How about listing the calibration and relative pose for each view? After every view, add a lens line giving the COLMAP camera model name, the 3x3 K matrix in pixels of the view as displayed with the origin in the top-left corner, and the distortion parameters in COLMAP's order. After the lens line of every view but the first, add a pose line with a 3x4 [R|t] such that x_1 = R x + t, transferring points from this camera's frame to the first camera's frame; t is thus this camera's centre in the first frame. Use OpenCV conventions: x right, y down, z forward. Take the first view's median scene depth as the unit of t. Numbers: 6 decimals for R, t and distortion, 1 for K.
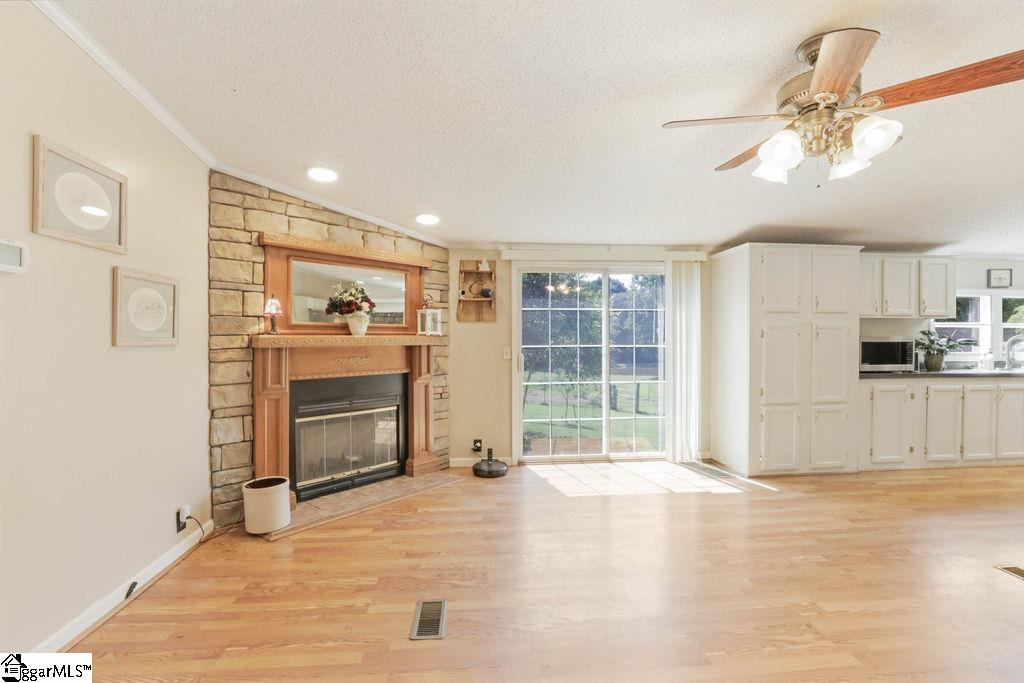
lens RADIAL K [[457.5, 0, 511.4], [0, 457.5, 343.7], [0, 0, 1]] dist [-0.041813, 0.000939]
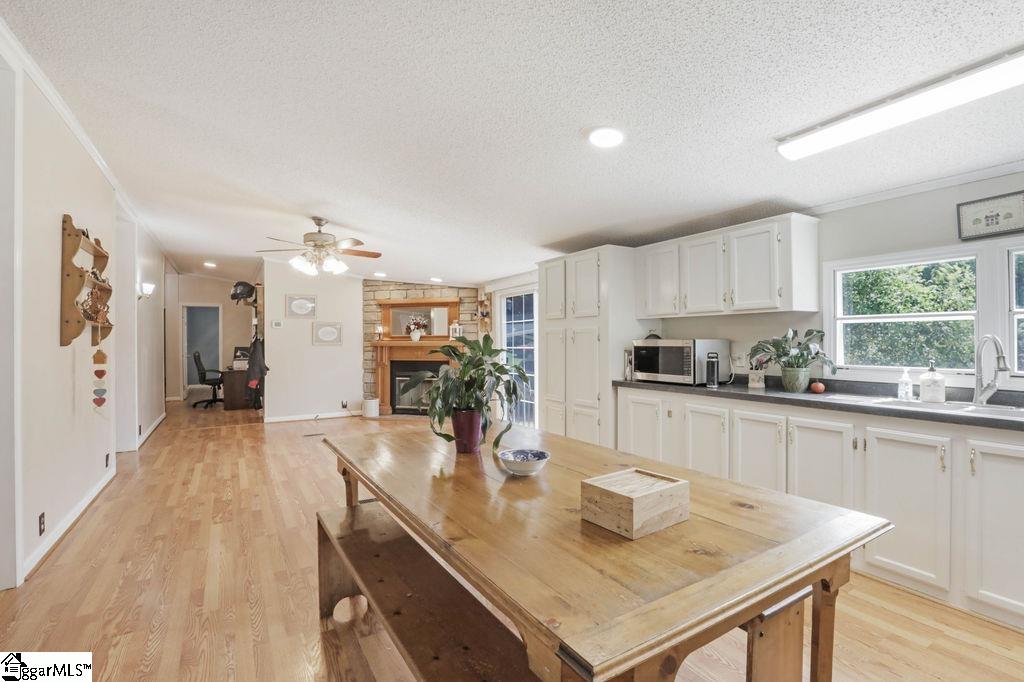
lens RADIAL K [[468.5, 0, 509.3], [0, 468.5, 342.7], [0, 0, 1]] dist [-0.038741, 0.000789]
pose [[0.448206, 0.001722, -0.893929, 1.789147], [-0.007098, 0.999973, -0.001632, -0.009738], [0.893902, 0.007076, 0.448206, 0.424314]]
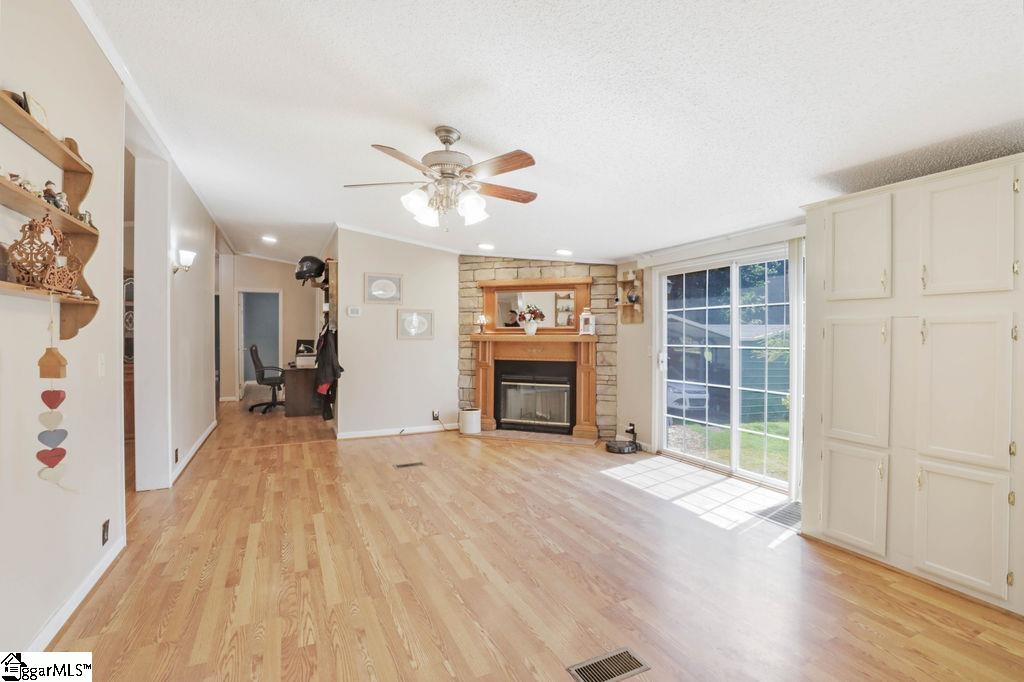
lens RADIAL K [[457.5, 0, 511.4], [0, 457.5, 343.2], [0, 0, 1]] dist [-0.041813, 0.000939]
pose [[0.373415, 0.018620, -0.927478, 1.125188], [-0.016953, 0.999769, 0.013245, -0.008707], [0.927510, 0.010778, 0.373644, 0.344887]]
